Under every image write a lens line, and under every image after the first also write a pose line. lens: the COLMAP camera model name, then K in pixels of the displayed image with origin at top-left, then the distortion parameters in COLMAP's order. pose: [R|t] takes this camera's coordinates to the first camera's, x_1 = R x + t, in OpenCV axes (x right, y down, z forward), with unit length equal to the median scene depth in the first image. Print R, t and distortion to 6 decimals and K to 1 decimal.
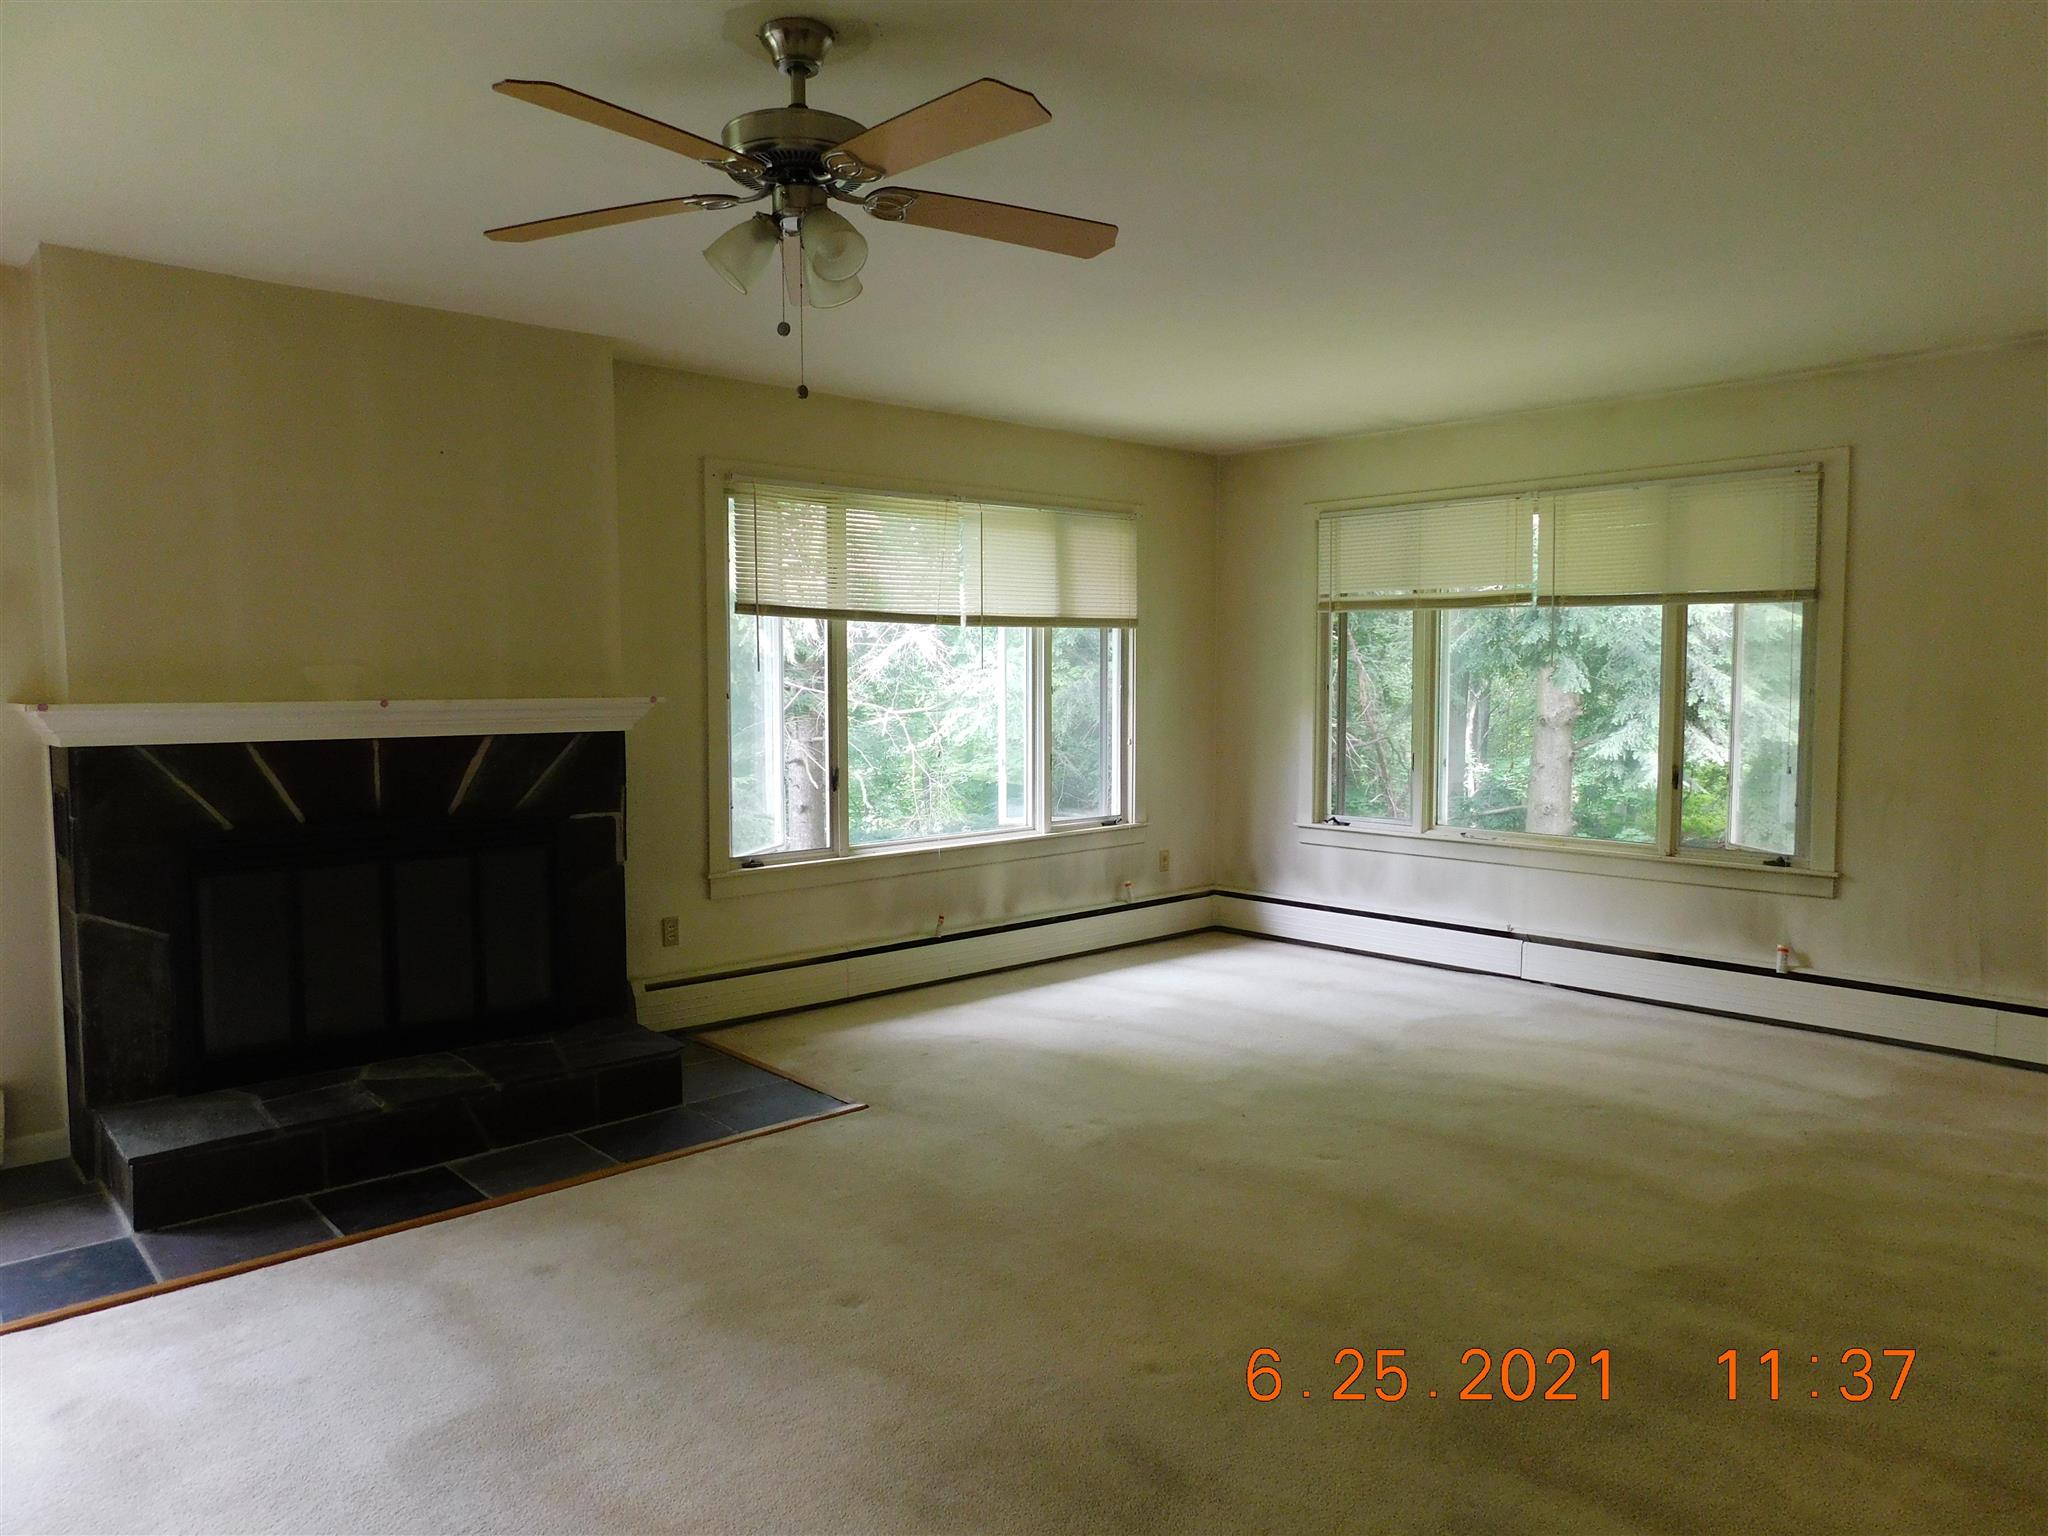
lens RADIAL K [[1342.8, 0, 1029.8], [0, 1342.8, 761.0], [0, 0, 1]] dist [-0.068785, 0.058217]
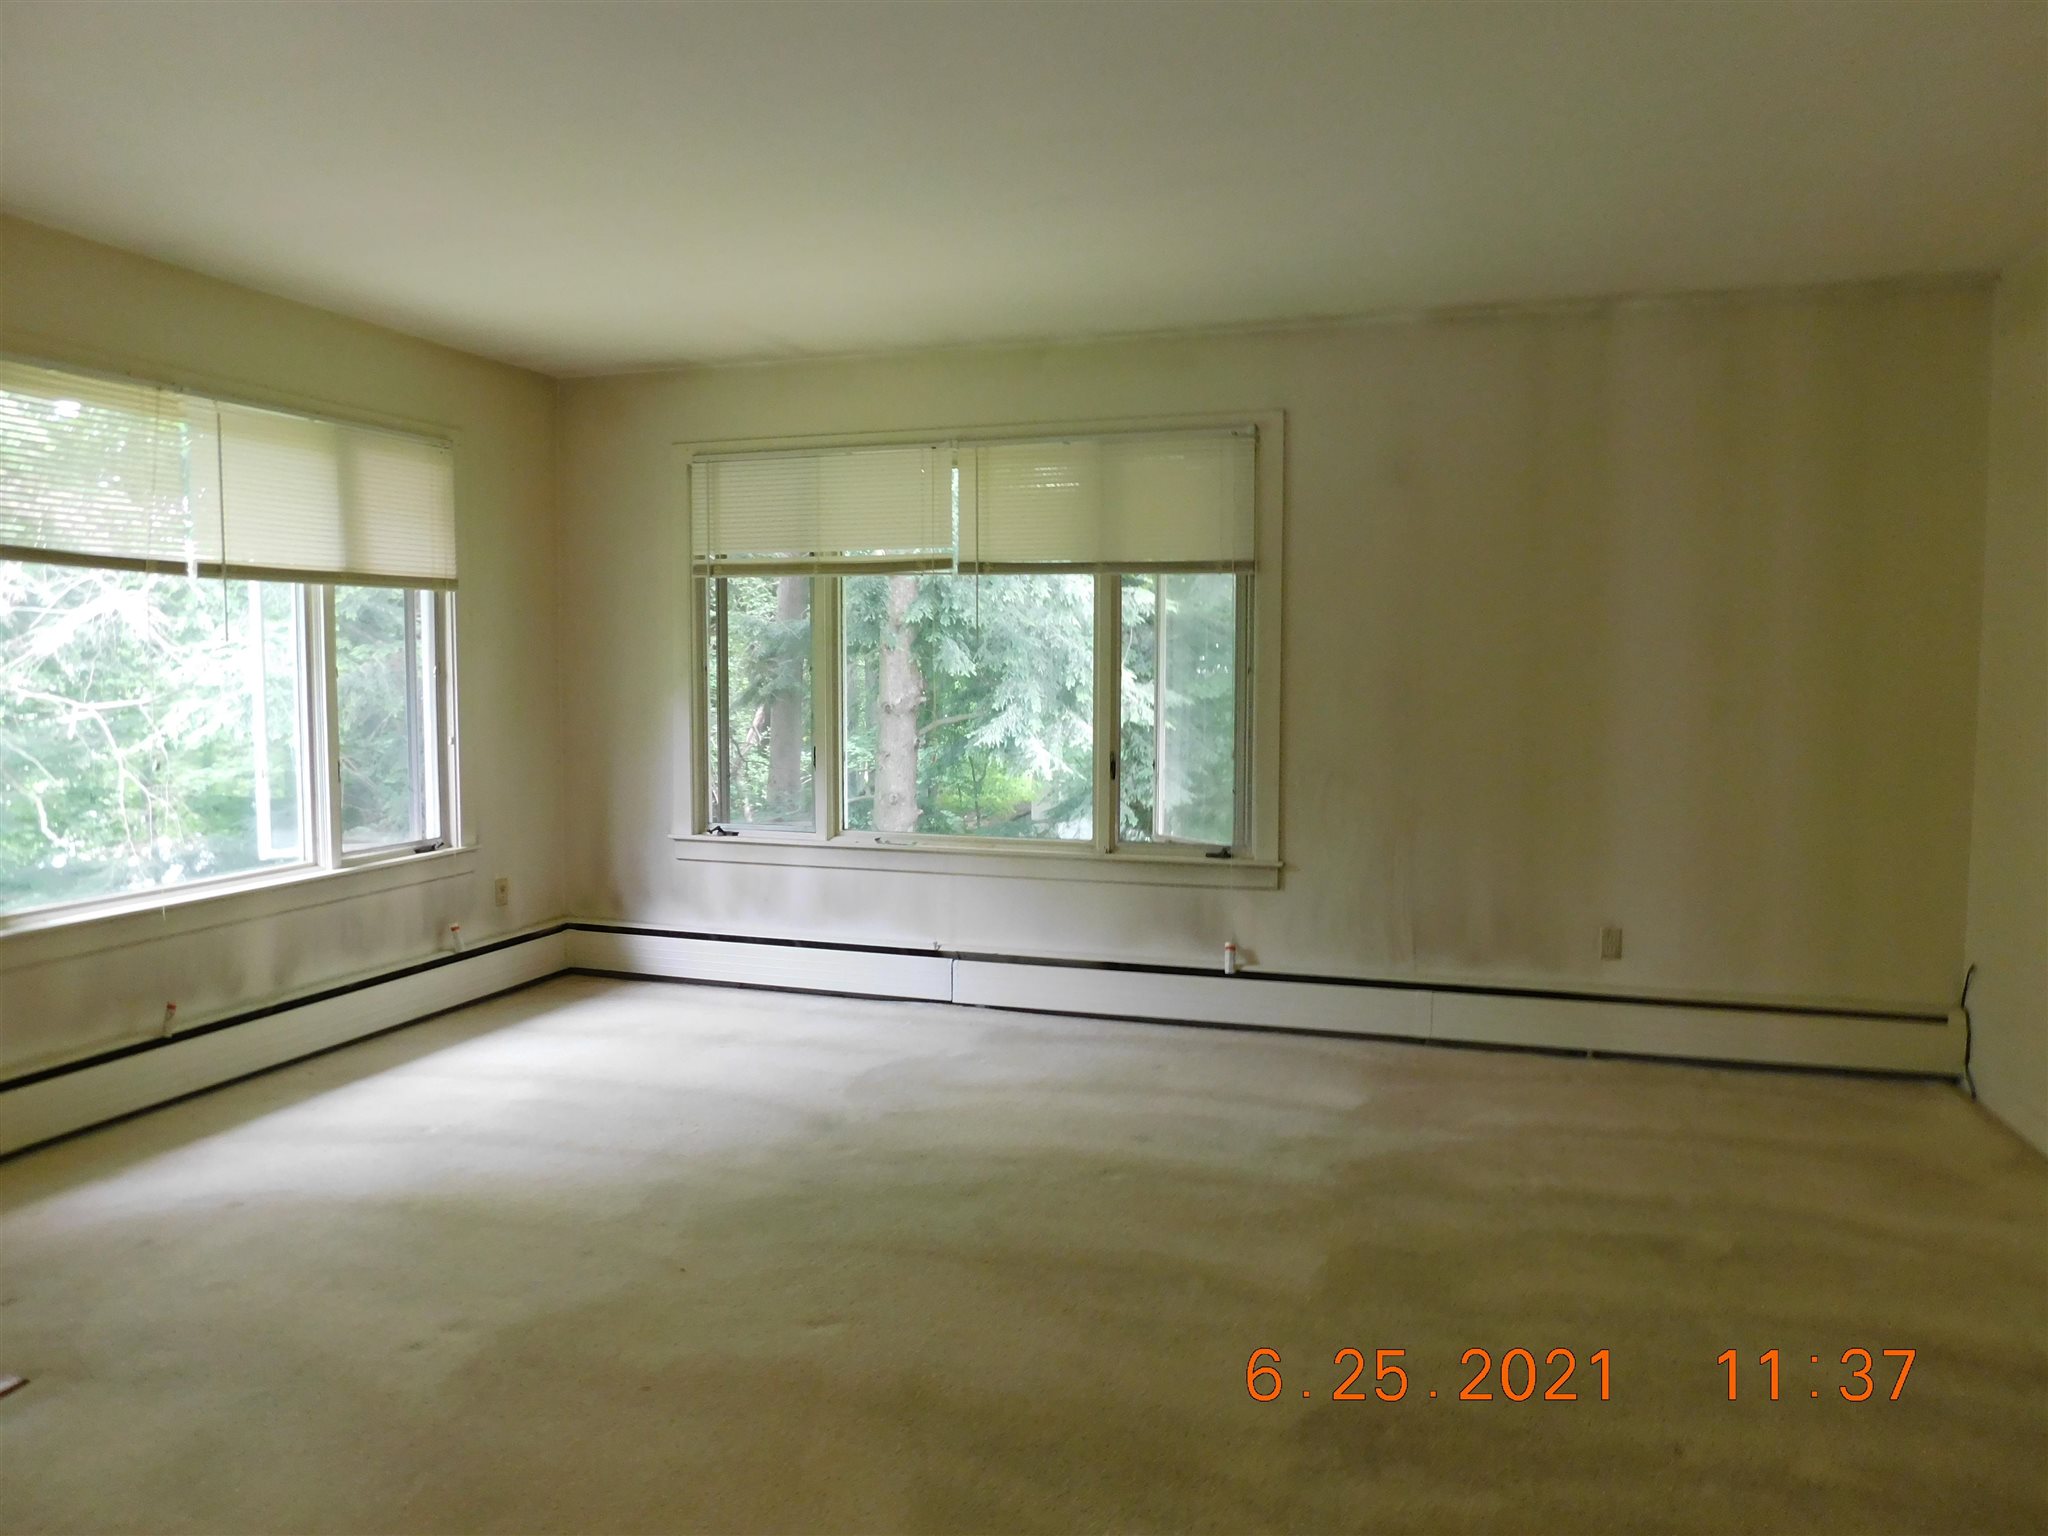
lens RADIAL K [[1342.8, 0, 1029.8], [0, 1342.8, 761.0], [0, 0, 1]] dist [-0.068785, 0.058217]
pose [[0.870989, -0.030811, 0.490335, -0.009904], [0.027329, 0.999525, 0.014261, -0.004987], [-0.490541, 0.000979, 0.871417, 0.200512]]
